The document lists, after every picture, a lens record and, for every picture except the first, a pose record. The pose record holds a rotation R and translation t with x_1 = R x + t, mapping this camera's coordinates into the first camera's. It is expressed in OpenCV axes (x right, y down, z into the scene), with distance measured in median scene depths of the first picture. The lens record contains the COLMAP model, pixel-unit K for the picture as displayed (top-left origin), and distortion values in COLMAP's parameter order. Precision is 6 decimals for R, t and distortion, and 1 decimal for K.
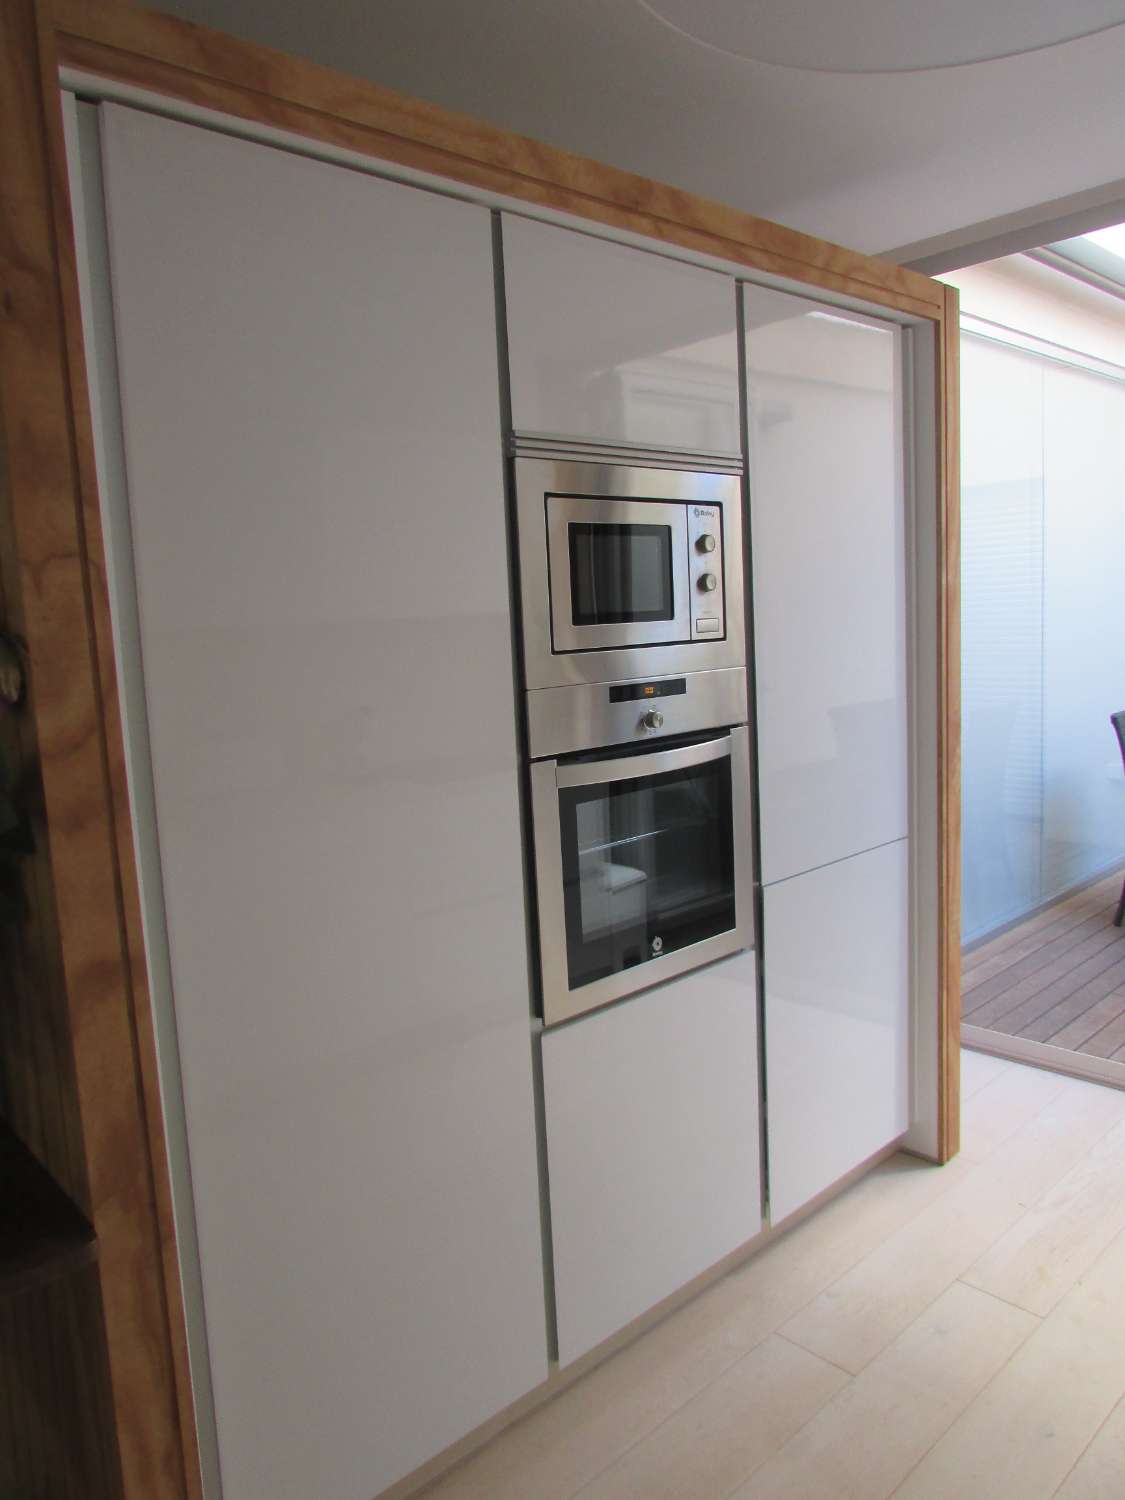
lens RADIAL K [[1075.6, 0, 563.6], [0, 1075.6, 751.5], [0, 0, 1]] dist [-0.010944, -0.012873]
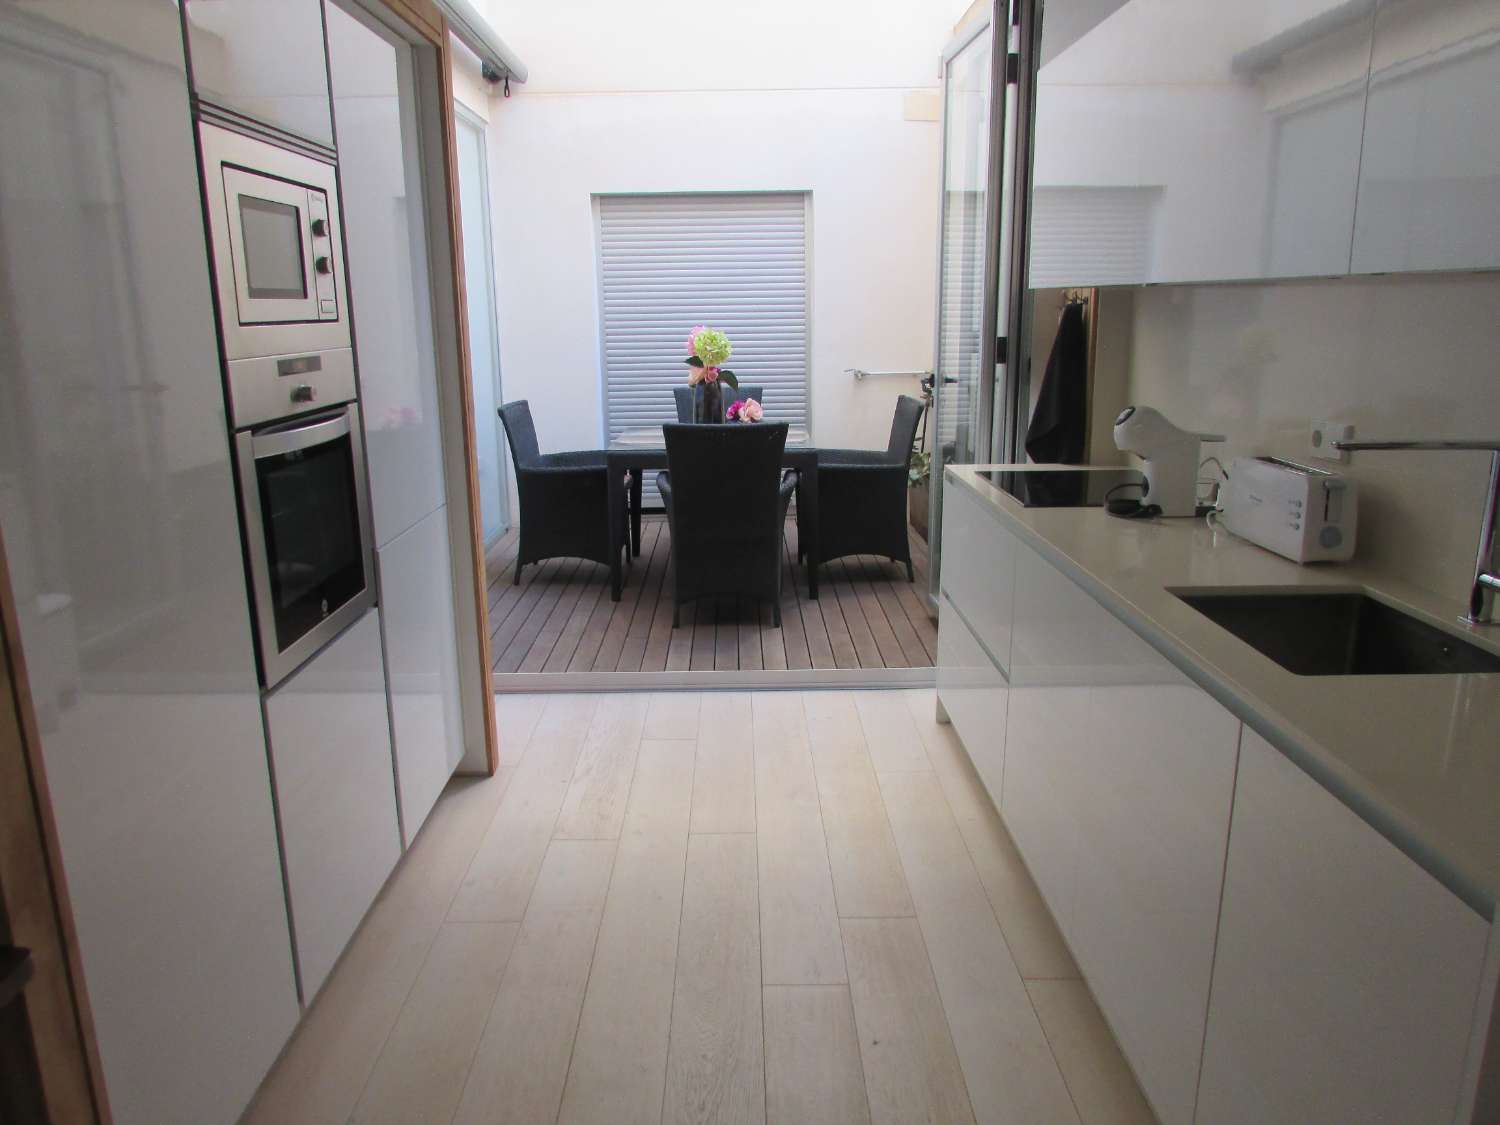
lens RADIAL K [[1075.6, 0, 746.5], [0, 1075.6, 561.6], [0, 0, 1]] dist [-0.010944, -0.012873]
pose [[0.684515, -0.133467, 0.716677, -0.385241], [0.075887, 0.990802, 0.112035, 0.047011], [-0.725038, -0.022304, 0.688348, -0.042997]]
